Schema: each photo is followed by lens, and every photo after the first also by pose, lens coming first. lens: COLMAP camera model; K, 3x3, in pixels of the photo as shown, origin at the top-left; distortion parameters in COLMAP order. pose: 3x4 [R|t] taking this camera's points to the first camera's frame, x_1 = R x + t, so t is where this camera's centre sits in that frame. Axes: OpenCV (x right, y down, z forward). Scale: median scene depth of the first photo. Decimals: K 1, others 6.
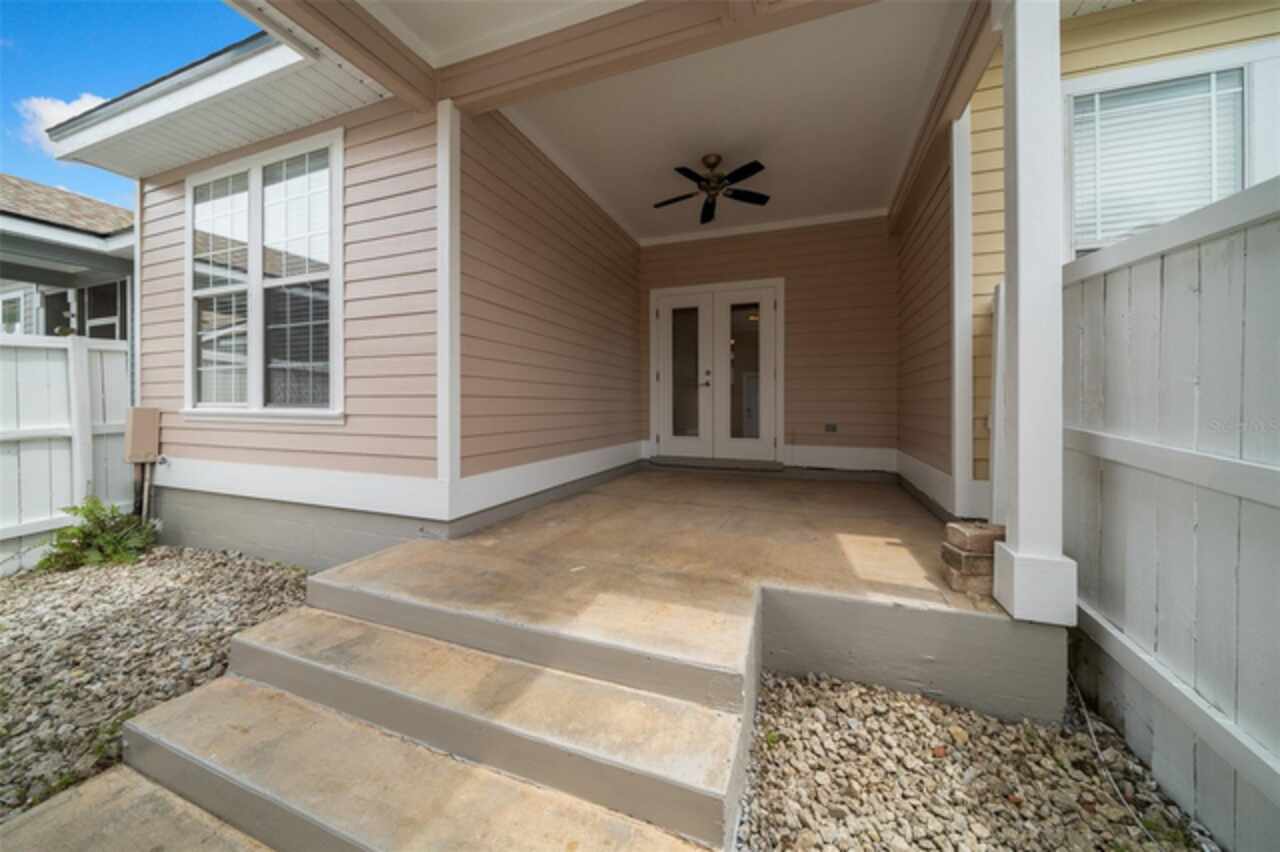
lens RADIAL K [[445.4, 0, 647.7], [0, 445.4, 404.0], [0, 0, 1]] dist [-0.007182, 0.000006]
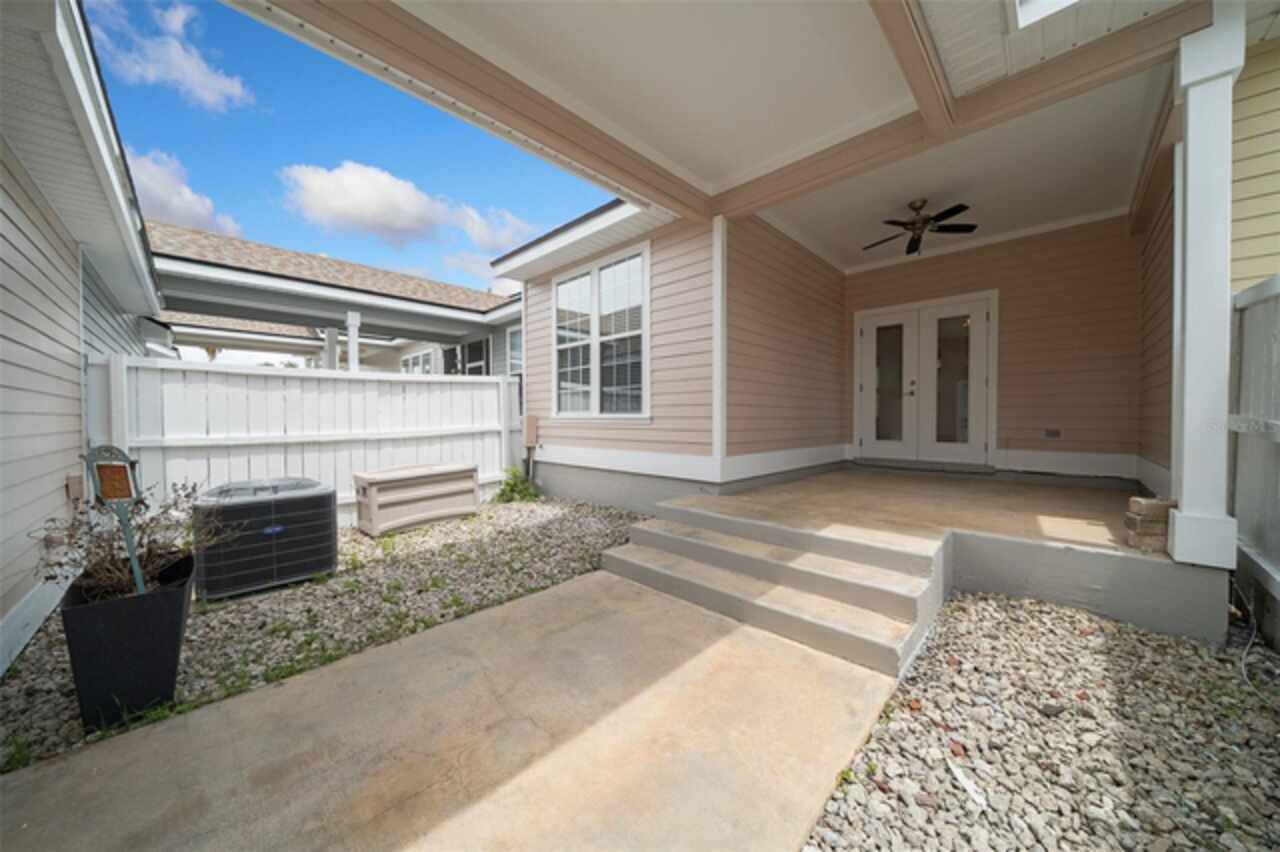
lens RADIAL K [[445.4, 0, 632.9], [0, 445.4, 429.6], [0, 0, 1]] dist [-0.007182, 0.000006]
pose [[0.909349, 0.007147, -0.415972, -0.057179], [0.003038, 0.999712, 0.023816, 0.026824], [0.416022, -0.022921, 0.909065, -0.458378]]
